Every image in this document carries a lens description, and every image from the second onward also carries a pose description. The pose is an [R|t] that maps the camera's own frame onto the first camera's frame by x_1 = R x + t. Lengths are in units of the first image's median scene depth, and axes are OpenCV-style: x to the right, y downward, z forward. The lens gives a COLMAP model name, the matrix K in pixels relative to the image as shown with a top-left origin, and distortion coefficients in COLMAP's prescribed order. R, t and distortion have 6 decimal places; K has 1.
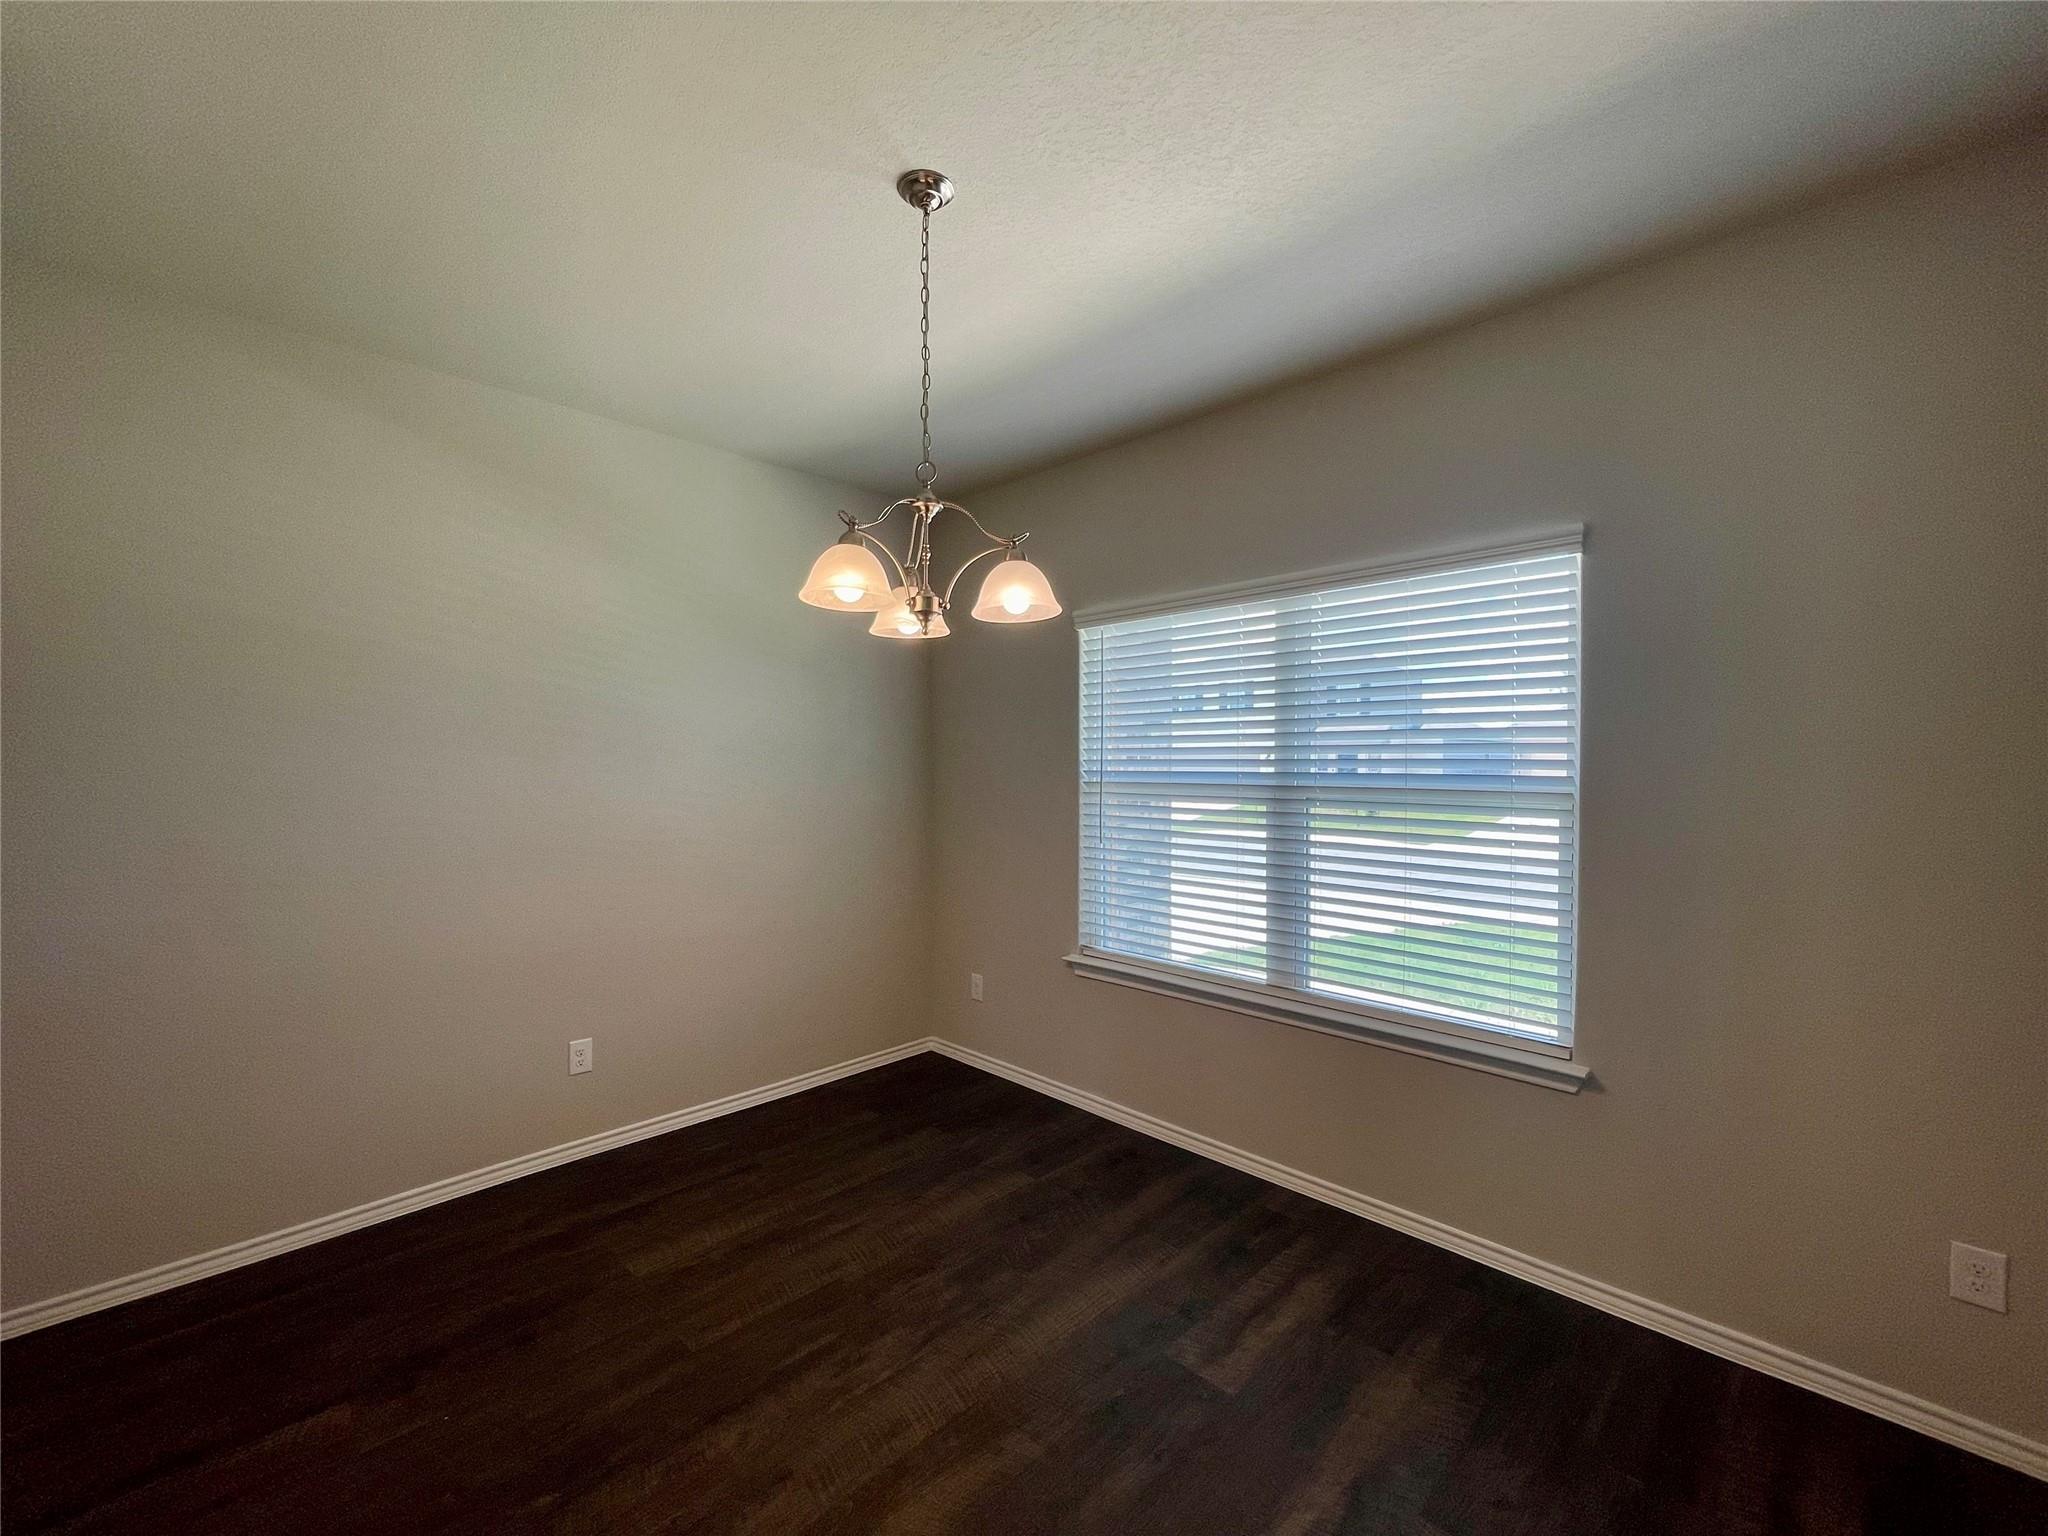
lens RADIAL K [[832.2, 0, 1021.1], [0, 832.2, 772.5], [0, 0, 1]] dist [0.000390, 0.000340]
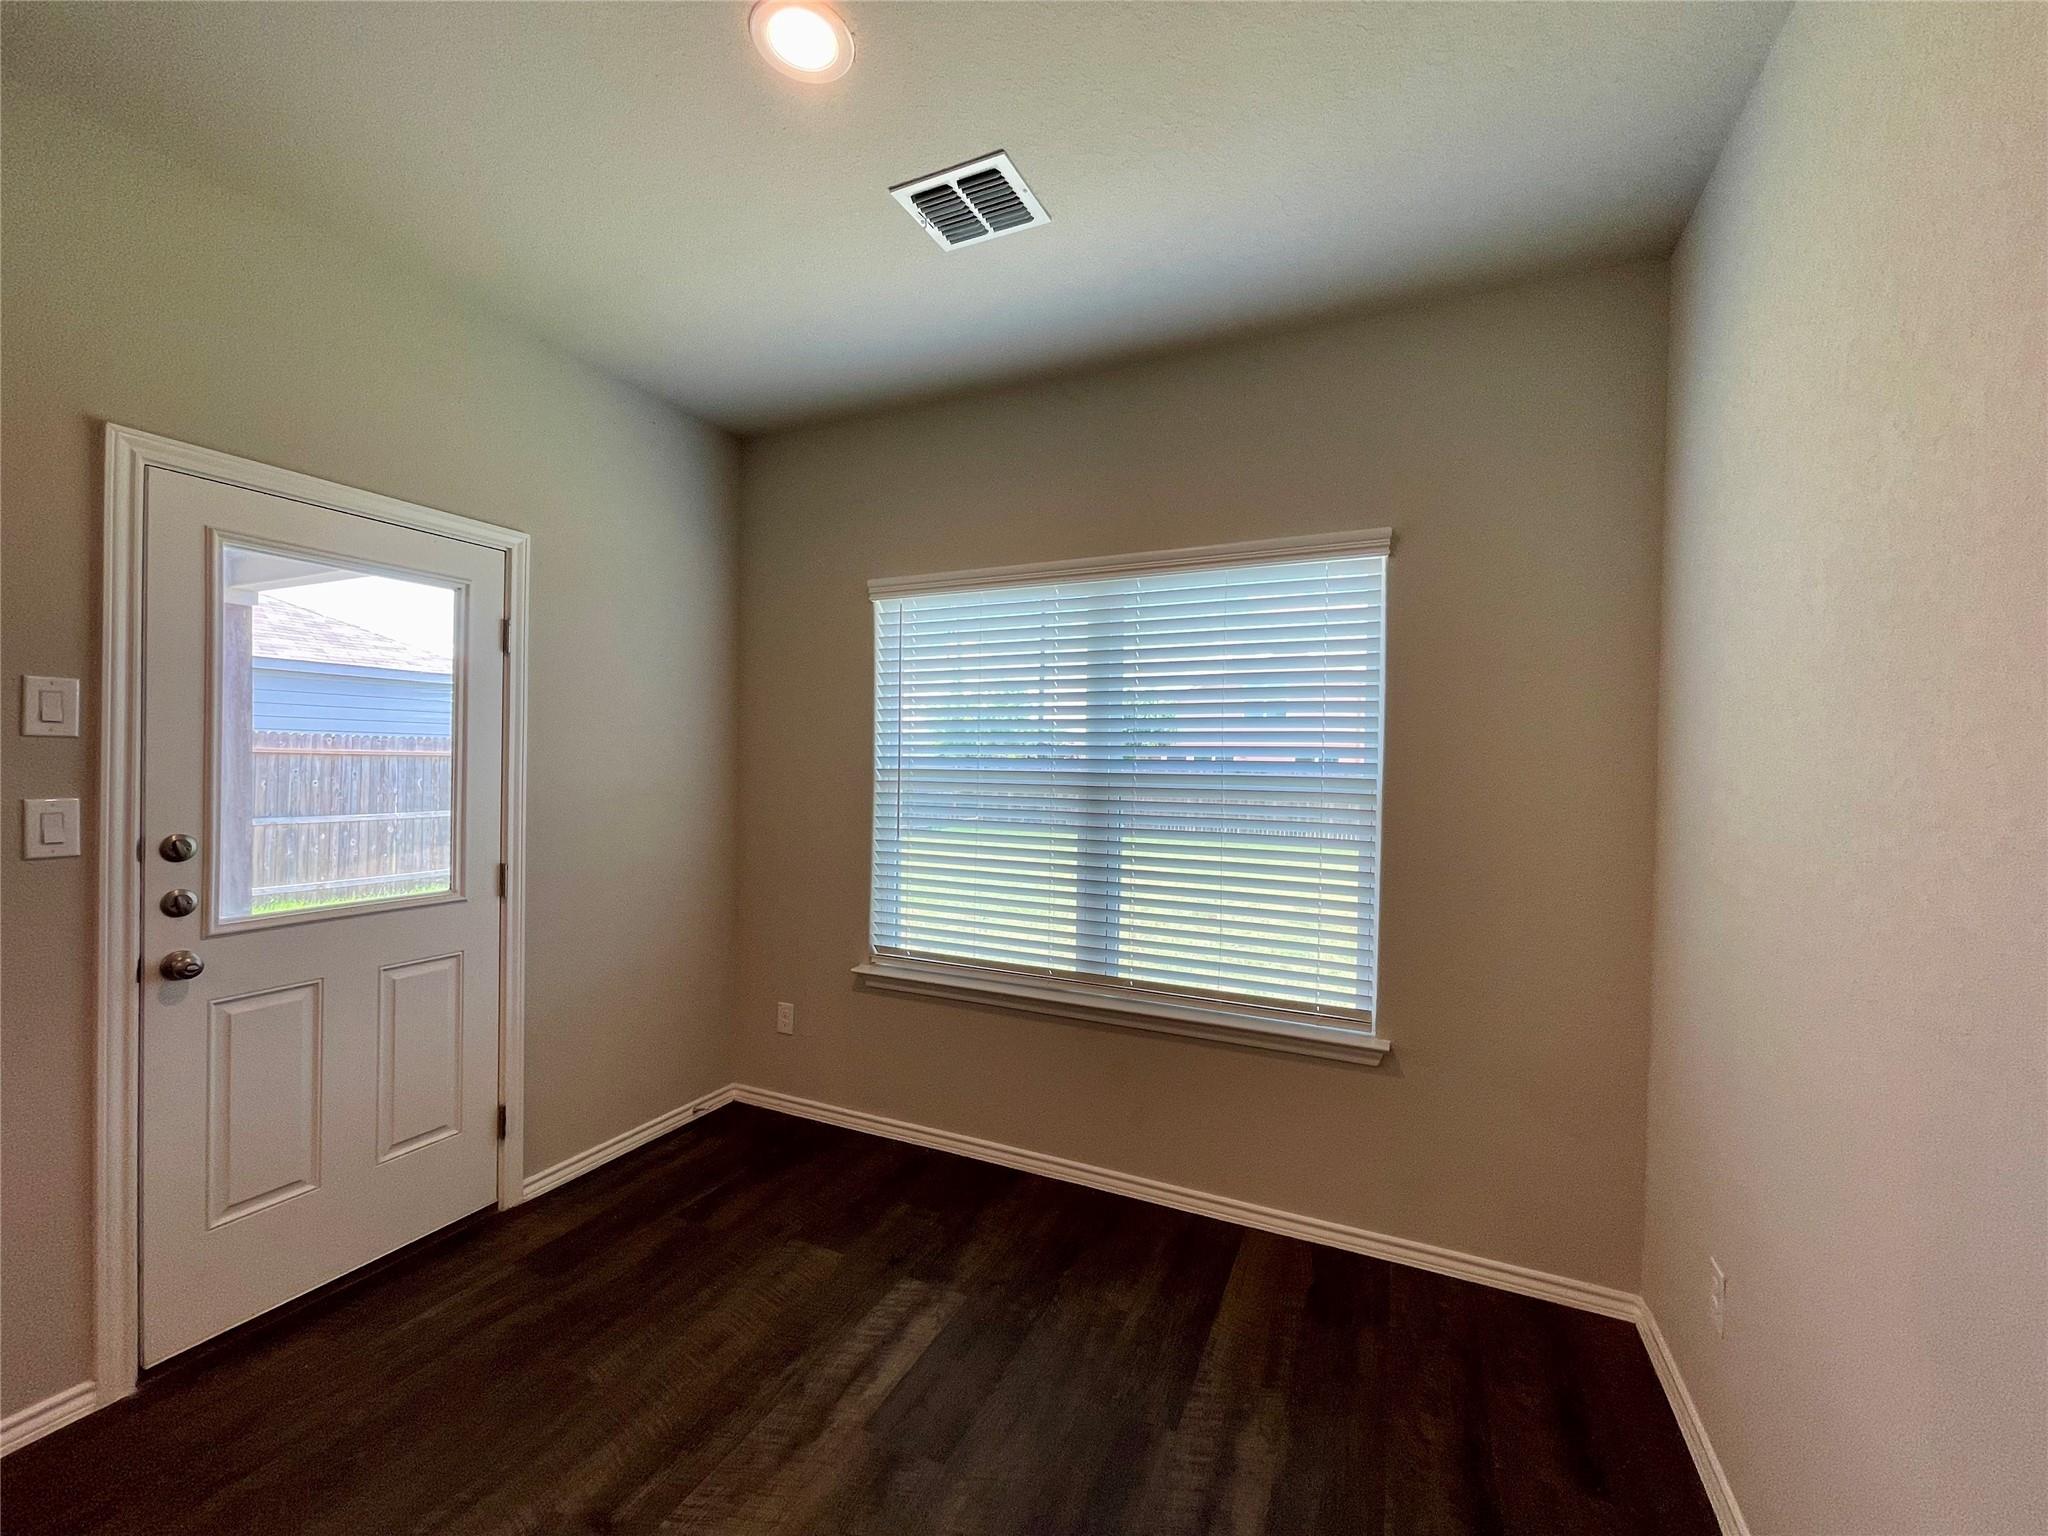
lens RADIAL K [[826.5, 0, 1023.5], [0, 826.5, 761.1], [0, 0, 1]] dist [0.003531, 0.000416]
pose [[0.936281, -0.002456, 0.351245, -0.121285], [0.000714, 0.999987, 0.005090, -0.003512], [-0.351252, -0.004515, 0.936270, 0.136017]]
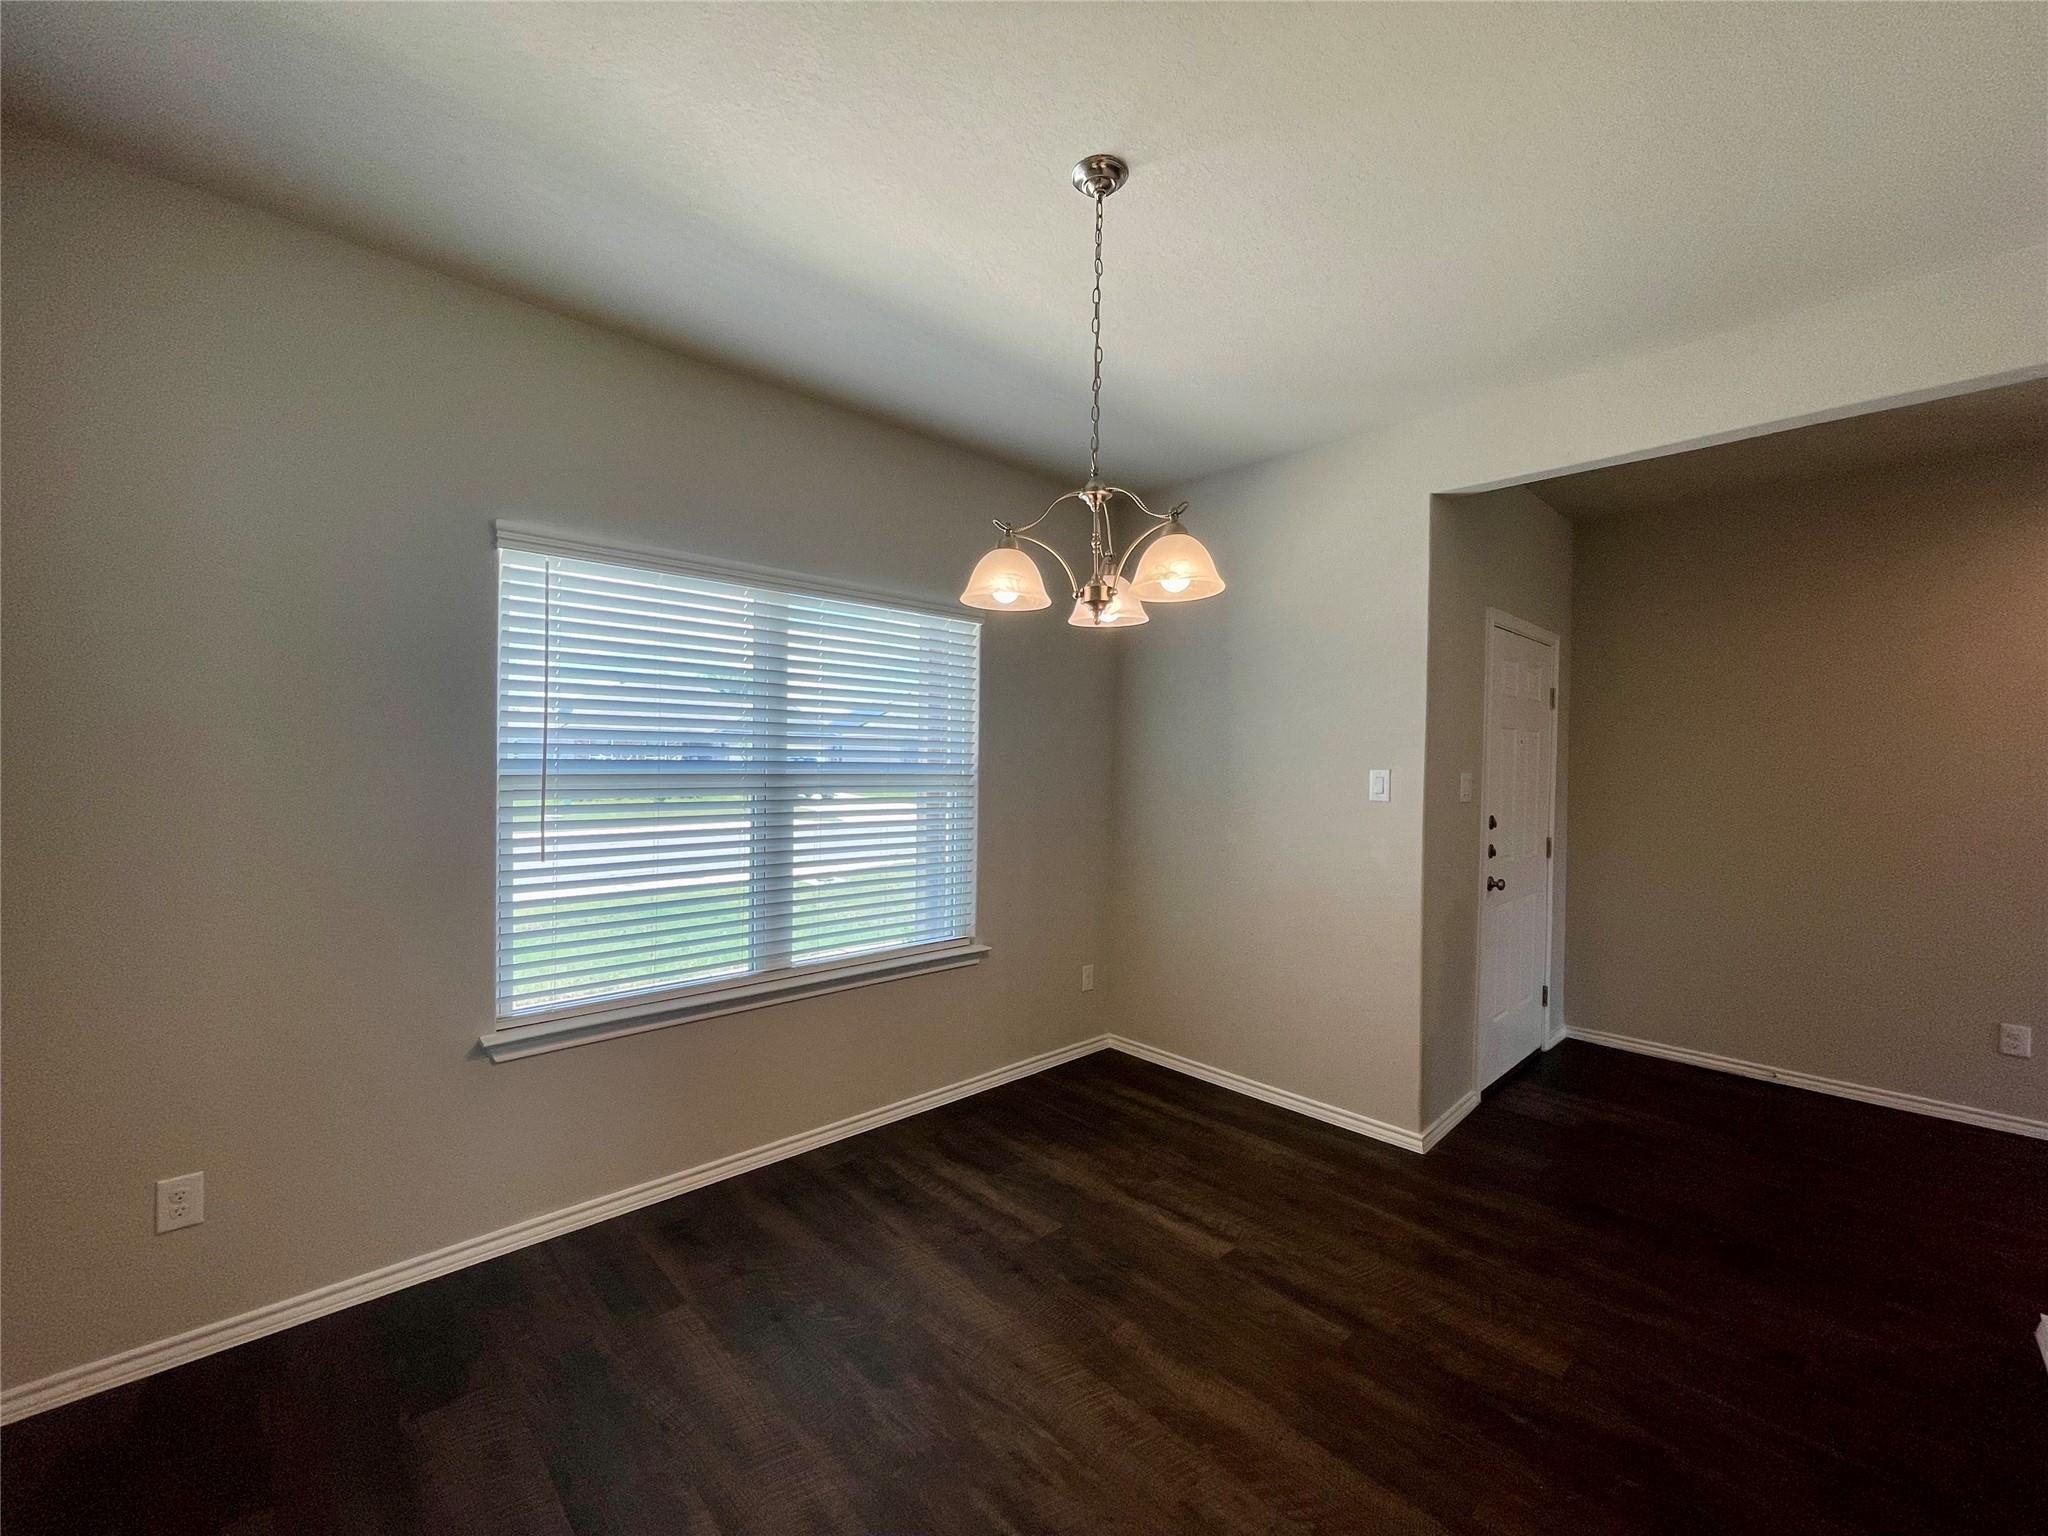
lens RADIAL K [[817.3, 0, 1024.0], [0, 817.3, 768.0], [0, 0, 1]] dist [-0.030297, 0.000202]
pose [[0.039426, -0.014134, 0.999123, -0.761437], [-0.004974, 0.999885, 0.014341, -0.008423], [-0.999210, -0.005535, 0.039351, 0.739583]]
